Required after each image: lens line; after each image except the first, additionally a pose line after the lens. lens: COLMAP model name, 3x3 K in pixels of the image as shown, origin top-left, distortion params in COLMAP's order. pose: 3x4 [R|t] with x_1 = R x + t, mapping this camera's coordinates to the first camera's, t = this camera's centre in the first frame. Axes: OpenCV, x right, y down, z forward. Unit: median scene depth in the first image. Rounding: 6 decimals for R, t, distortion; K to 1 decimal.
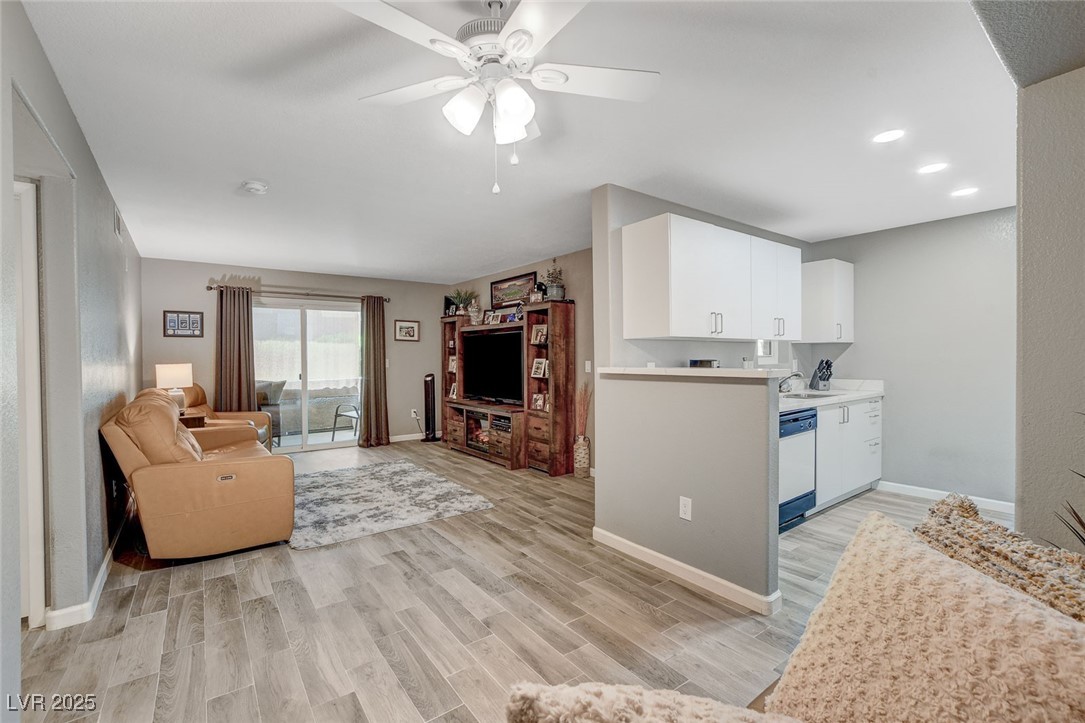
lens RADIAL K [[479.1, 0, 544.4], [0, 479.1, 364.2], [0, 0, 1]] dist [-0.011865, -0.001186]
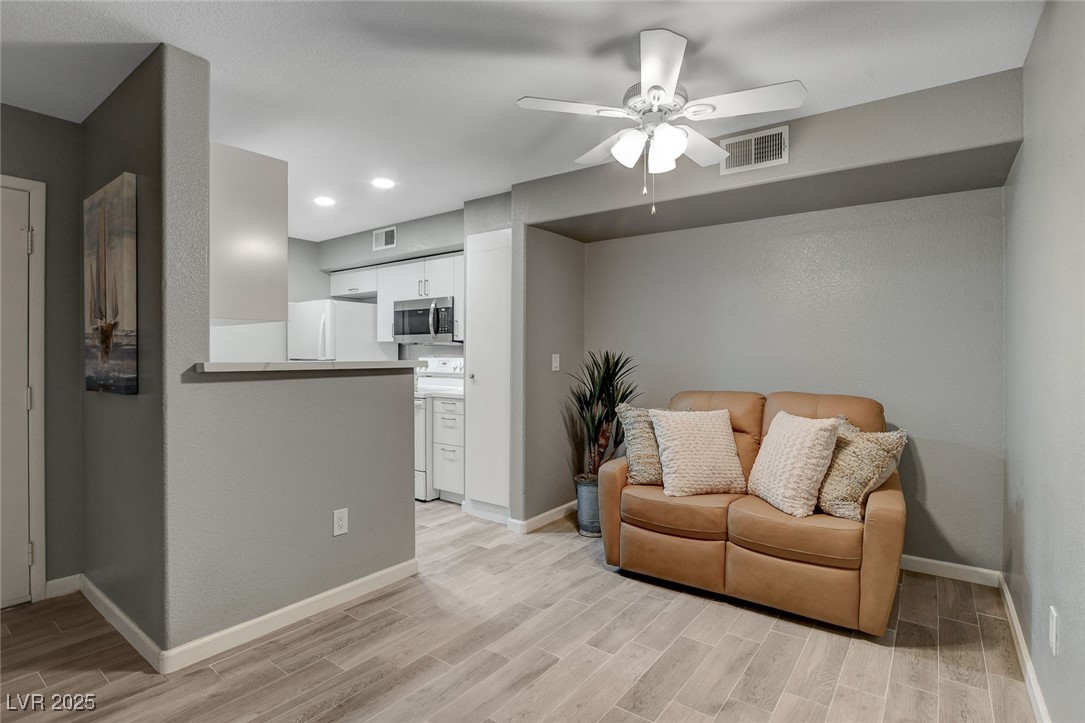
lens RADIAL K [[531.0, 0, 536.6], [0, 531.0, 353.0], [0, 0, 1]] dist [-0.026630, 0.001294]
pose [[-0.274178, 0.010956, 0.961617, -0.449749], [0.016341, 0.999844, -0.006732, 0.003738], [-0.961540, 0.013868, -0.274314, 0.562646]]
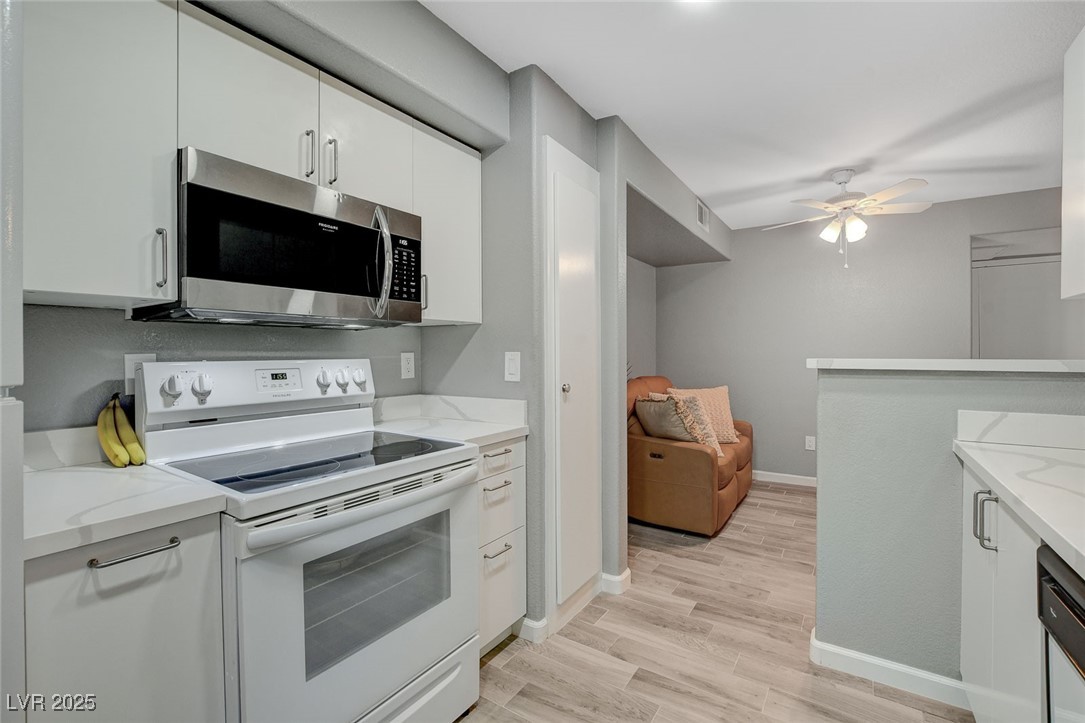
lens RADIAL K [[479.1, 0, 533.8], [0, 479.1, 354.8], [0, 0, 1]] dist [-0.011865, -0.001186]
pose [[-0.943653, 0.012217, -0.330711, 0.642883], [0.005767, 0.999774, 0.020478, -0.008189], [0.330886, 0.017417, -0.943510, 0.858779]]
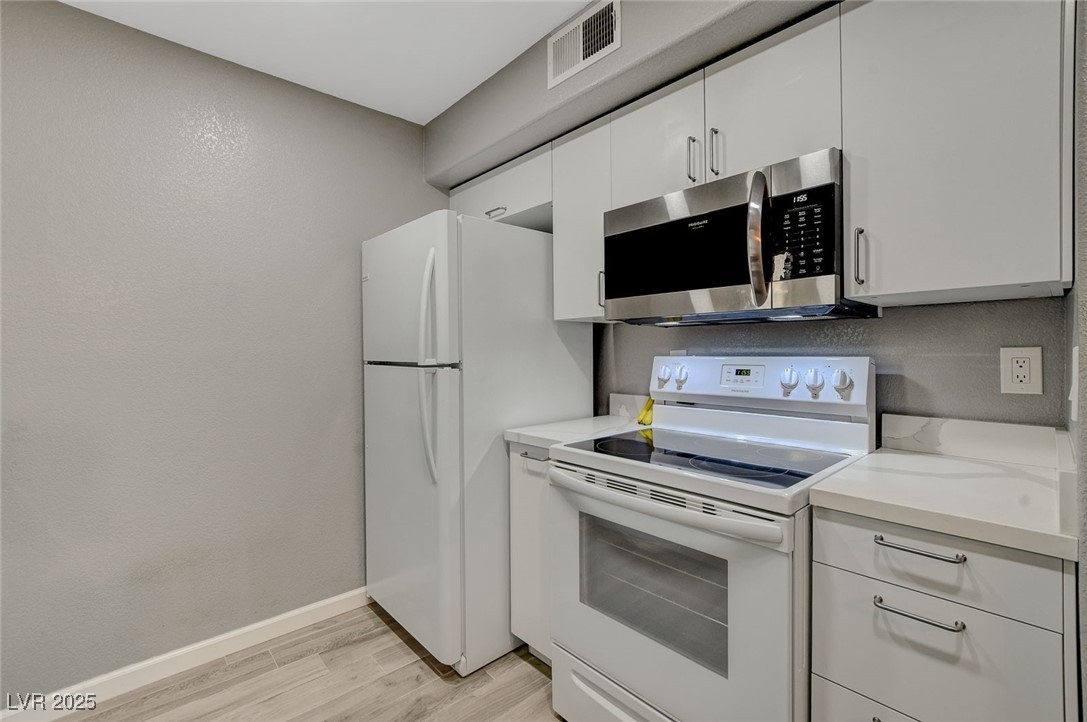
lens RADIAL K [[480.0, 0, 543.2], [0, 480.0, 352.3], [0, 0, 1]] dist [-0.011865, -0.001186]
pose [[-0.094215, 0.005523, 0.995537, 0.341671], [0.023558, 0.999717, -0.003317, -0.003269], [-0.995273, 0.023140, -0.094319, 0.634662]]
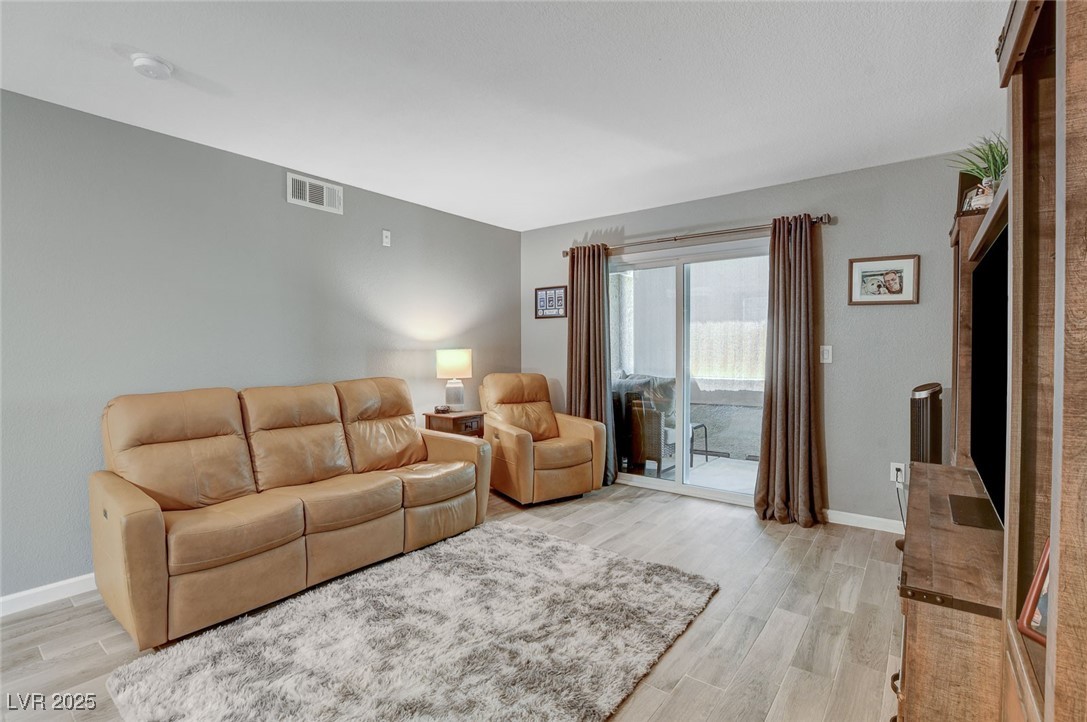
lens RADIAL K [[510.7, 0, 542.8], [0, 510.7, 354.2], [0, 0, 1]] dist [-0.020883, 0.004378]
pose [[0.263273, 0.017312, -0.964566, 0.123841], [-0.015906, 0.999781, 0.013603, -0.007109], [0.964590, 0.011762, 0.263491, 0.941297]]
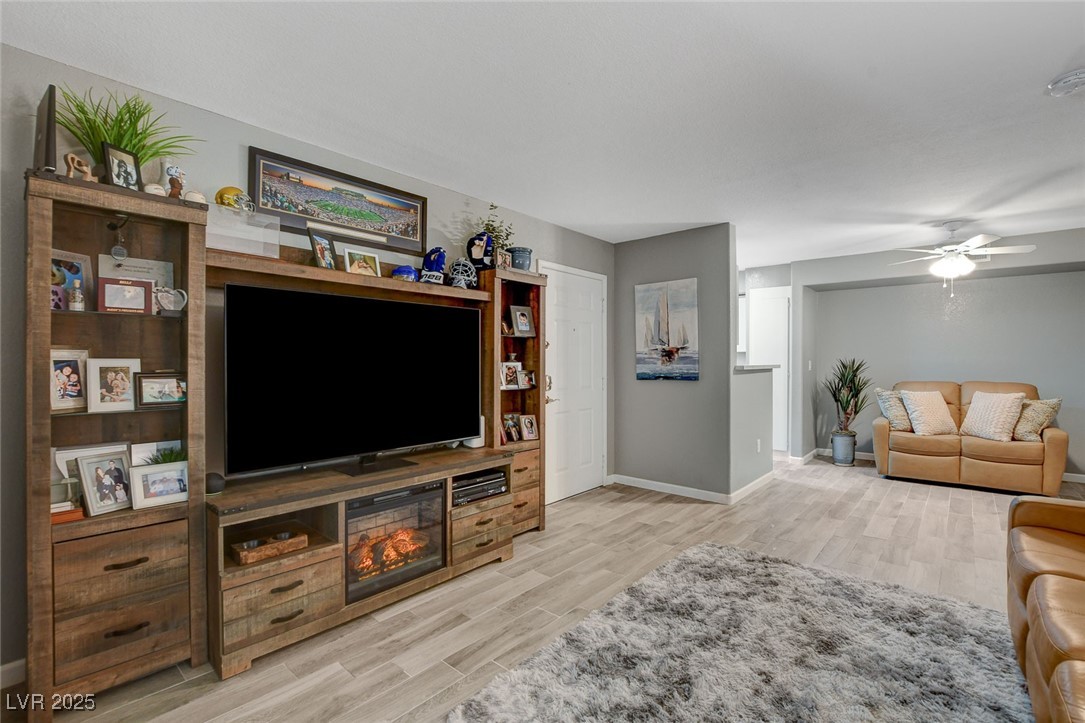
lens RADIAL K [[479.1, 0, 553.4], [0, 479.1, 361.1], [0, 0, 1]] dist [-0.011865, -0.001186]
pose [[-0.220774, 0.008756, 0.975286, -0.754641], [0.018931, 0.999810, -0.004691, -0.006740], [-0.975141, 0.017428, -0.220898, 1.287949]]
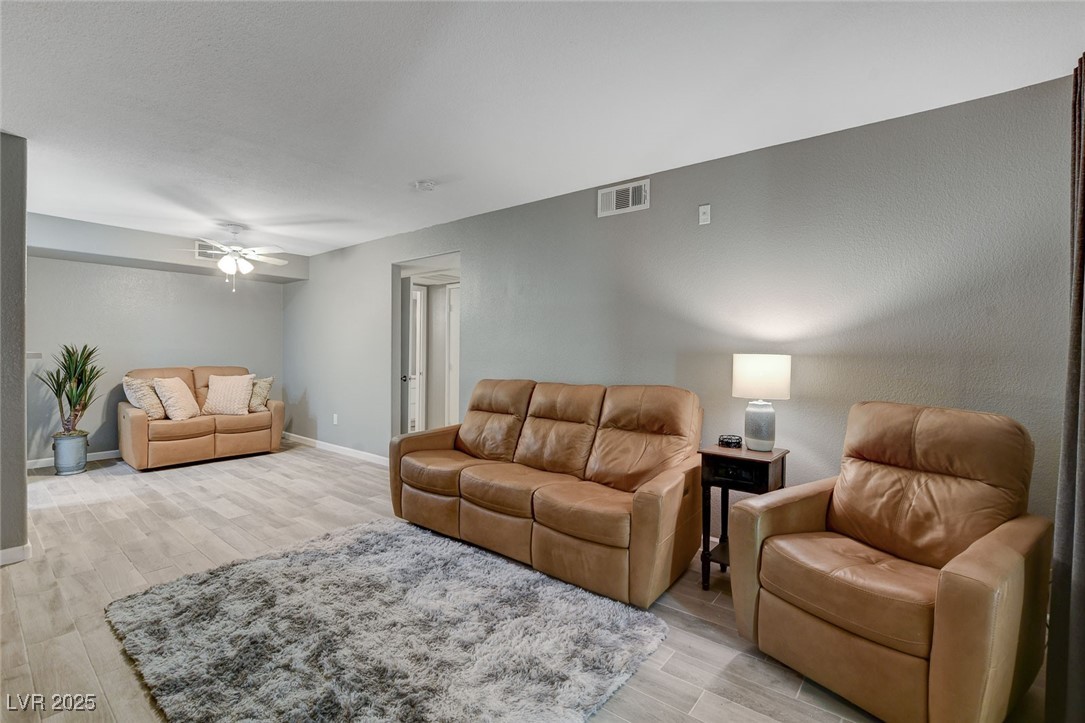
lens RADIAL K [[479.1, 0, 533.6], [0, 479.1, 358.3], [0, 0, 1]] dist [-0.011865, -0.001186]
pose [[-0.969863, 0.000165, -0.243651, -0.412604], [-0.007187, 0.999545, 0.029288, -0.010108], [0.243545, 0.030157, -0.969421, 1.502453]]
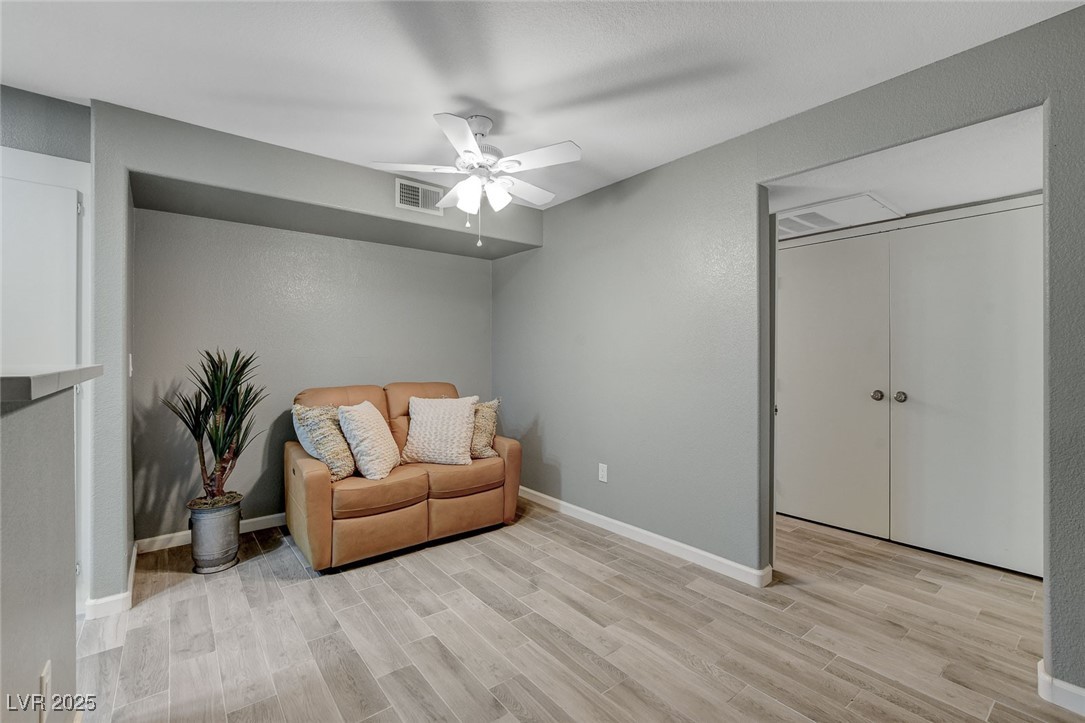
lens RADIAL K [[479.1, 0, 539.9], [0, 479.1, 351.6], [0, 0, 1]] dist [-0.011865, -0.001186]
pose [[-0.999504, 0.006269, -0.030875, -0.084799], [0.005930, 0.999921, 0.011081, -0.005145], [0.030942, 0.010892, -0.999462, 0.884693]]
